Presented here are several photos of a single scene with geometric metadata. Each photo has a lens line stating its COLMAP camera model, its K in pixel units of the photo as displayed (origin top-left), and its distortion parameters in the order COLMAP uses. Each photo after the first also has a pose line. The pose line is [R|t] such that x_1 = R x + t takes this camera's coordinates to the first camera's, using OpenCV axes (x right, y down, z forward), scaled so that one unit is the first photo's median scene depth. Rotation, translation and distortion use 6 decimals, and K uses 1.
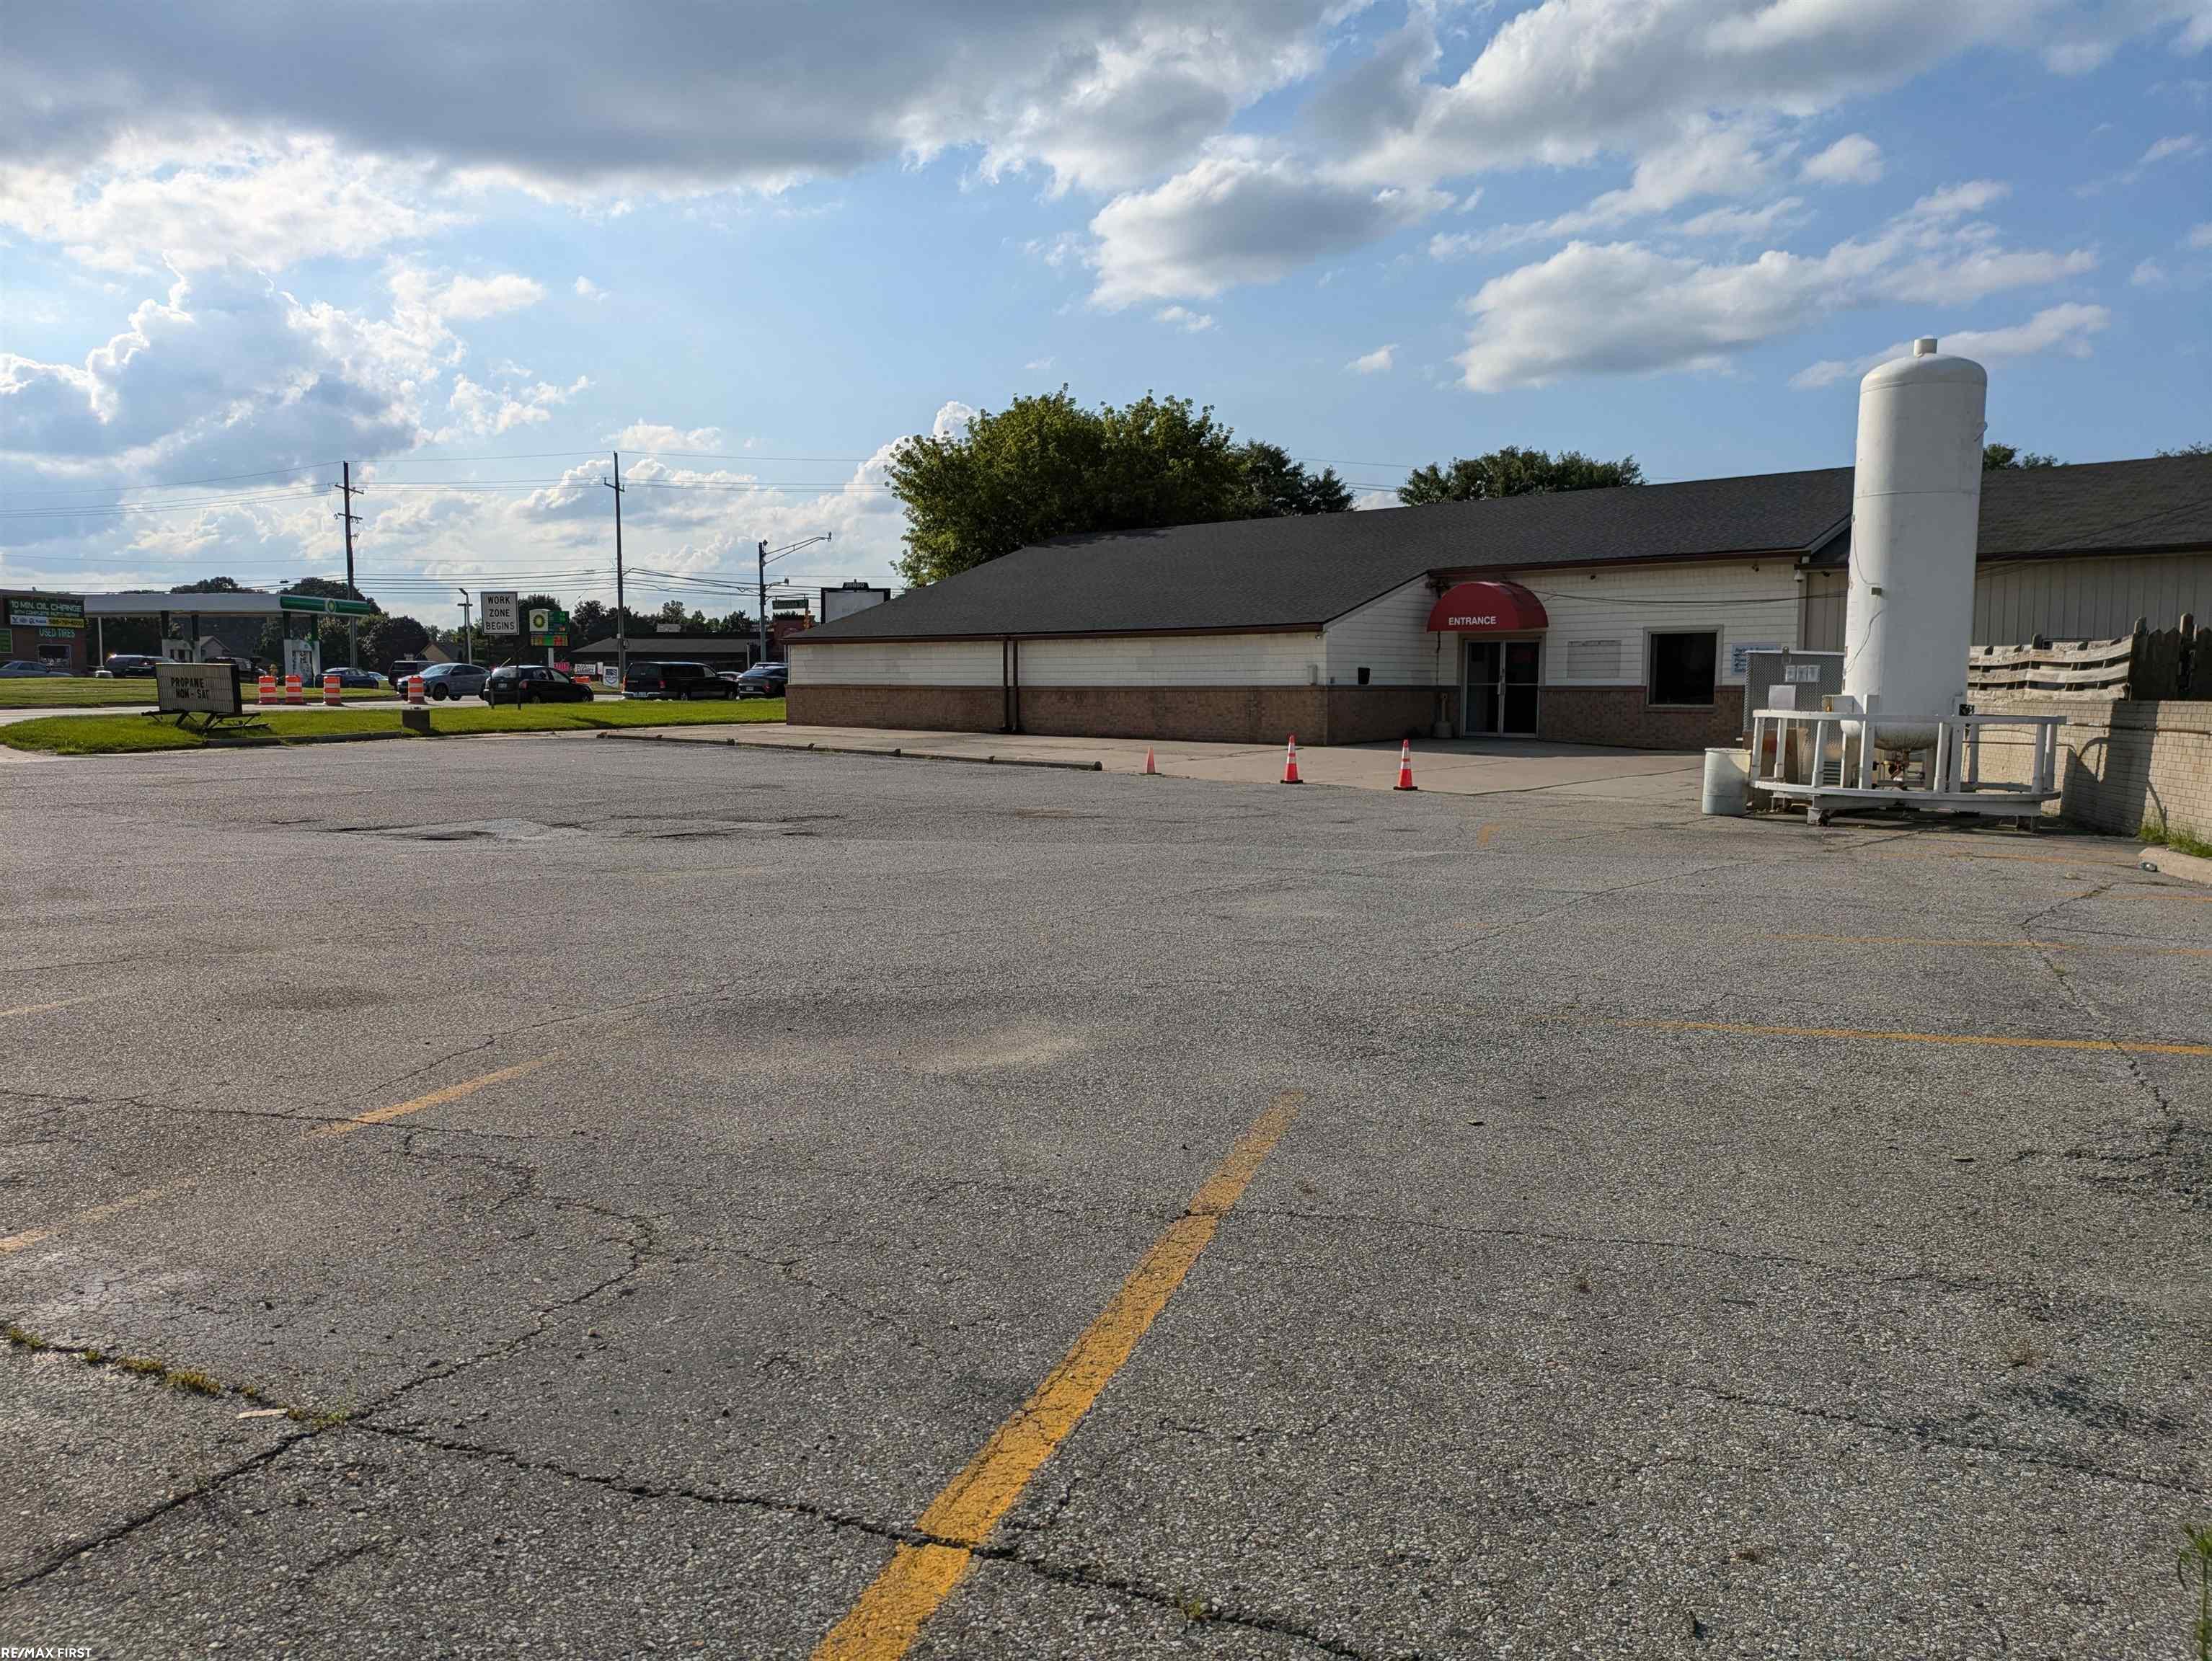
lens RADIAL K [[1616.1, 0, 1106.0], [0, 1616.1, 830.5], [0, 0, 1]] dist [0.046158, -0.036894]
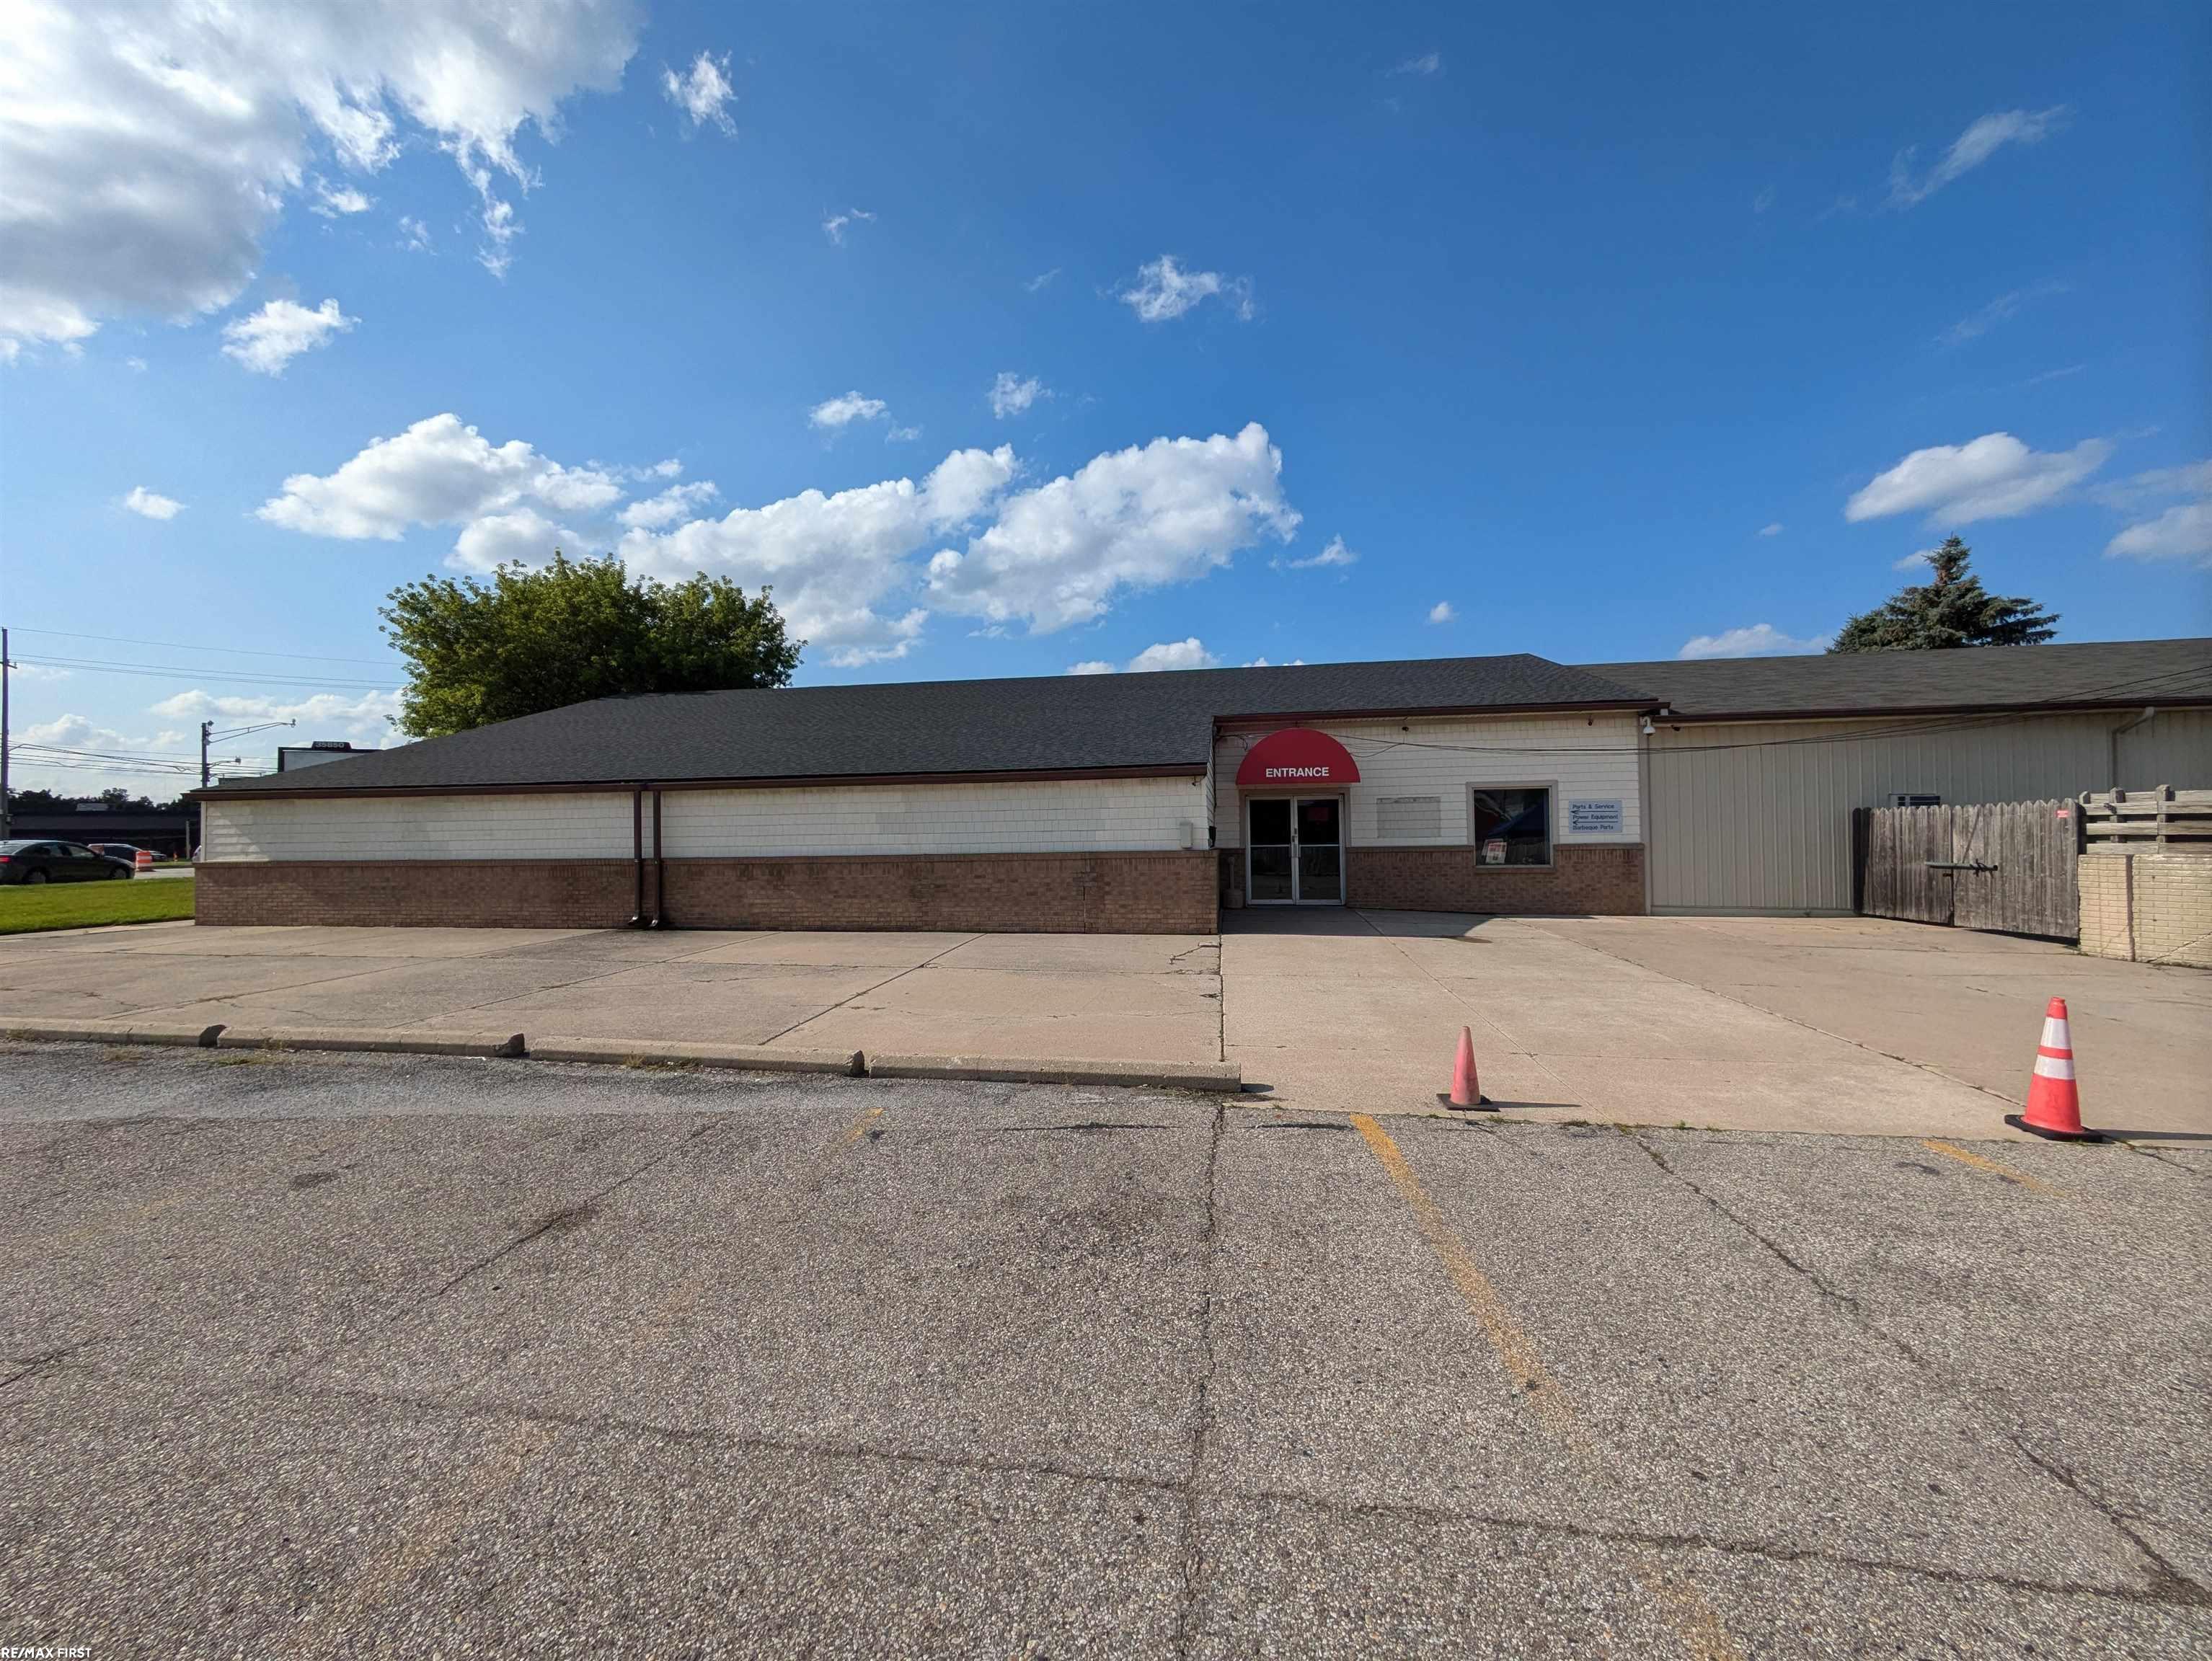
lens RADIAL K [[856.3, 0, 1091.8], [0, 856.3, 827.0], [0, 0, 1]] dist [-0.003504, 0.000072]
pose [[0.833234, -0.002139, 0.552916, -0.111893], [0.064140, 0.993615, -0.092814, -0.063177], [-0.549187, 0.112800, 0.828052, 0.662514]]
